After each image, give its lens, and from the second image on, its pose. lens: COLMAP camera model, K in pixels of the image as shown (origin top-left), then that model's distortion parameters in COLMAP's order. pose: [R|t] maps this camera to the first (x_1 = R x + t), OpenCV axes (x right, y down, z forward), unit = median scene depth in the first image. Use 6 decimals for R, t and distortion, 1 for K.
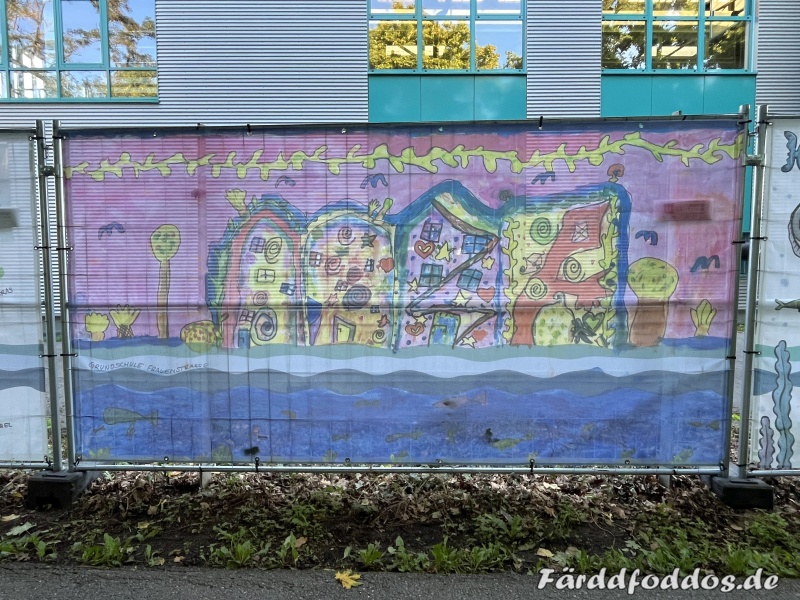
lens RADIAL K [[444.1, 0, 414.4], [0, 444.1, 317.7], [0, 0, 1]] dist [-0.005967, -0.000769]
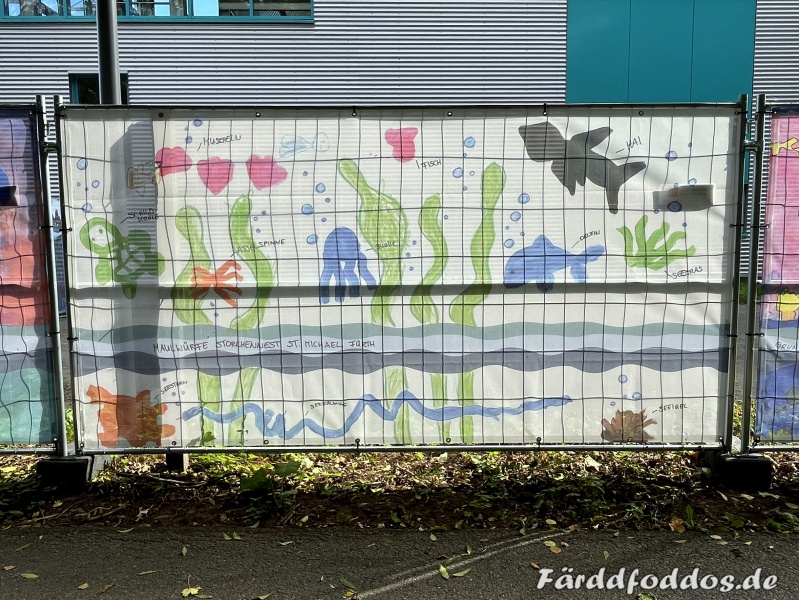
lens RADIAL K [[437.5, 0, 399.5], [0, 437.5, 300.0], [0, 0, 1]] dist [0.003659, 0.000193]
pose [[0.999270, -0.000446, 0.038209, -0.100856], [0.000338, 0.999996, 0.002834, 0.000235], [-0.038210, -0.002819, 0.999266, 0.003375]]
